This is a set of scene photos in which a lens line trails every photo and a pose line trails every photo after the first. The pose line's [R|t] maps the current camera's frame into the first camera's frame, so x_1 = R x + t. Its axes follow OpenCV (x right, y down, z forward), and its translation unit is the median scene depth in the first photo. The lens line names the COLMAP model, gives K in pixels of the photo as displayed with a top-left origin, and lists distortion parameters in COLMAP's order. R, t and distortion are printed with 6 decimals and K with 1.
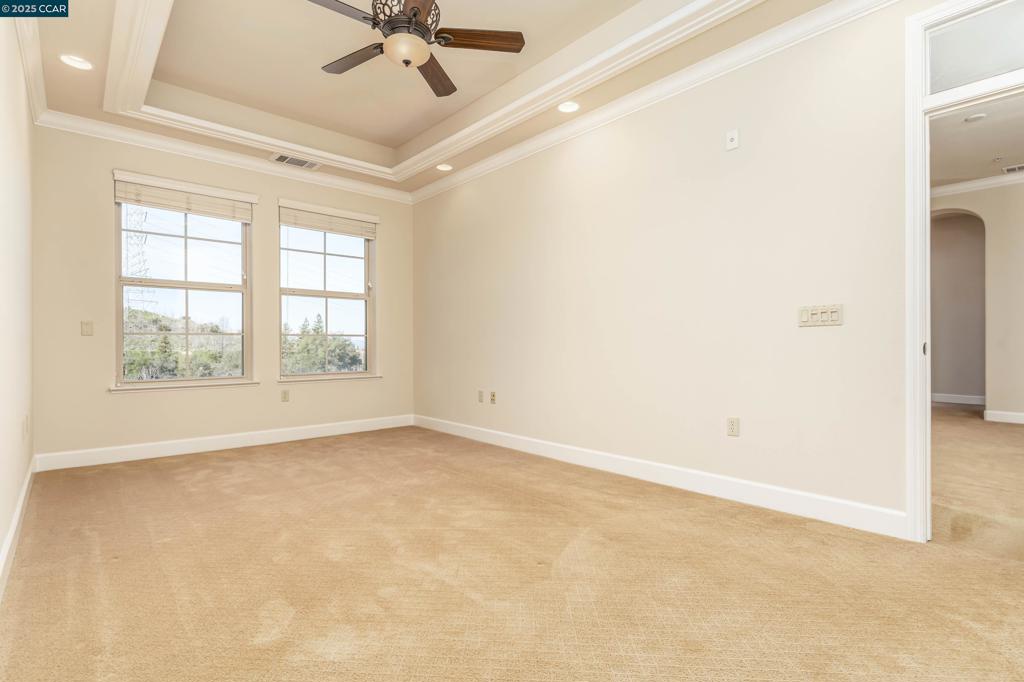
lens RADIAL K [[489.8, 0, 488.2], [0, 489.8, 334.5], [0, 0, 1]] dist [0.002169, -0.000821]
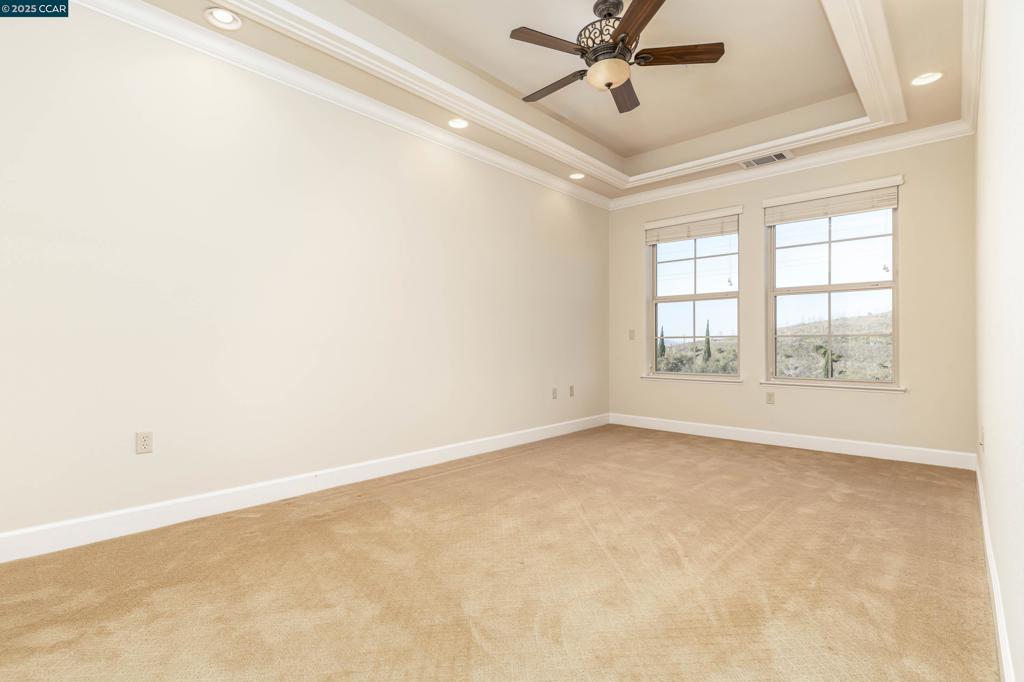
lens RADIAL K [[489.8, 0, 535.4], [0, 489.8, 333.5], [0, 0, 1]] dist [0.002169, -0.000821]
pose [[0.141055, -0.022911, -0.989737, 0.517802], [0.020710, 0.999582, -0.020187, 0.004999], [0.989785, -0.017650, 0.141470, 0.408829]]
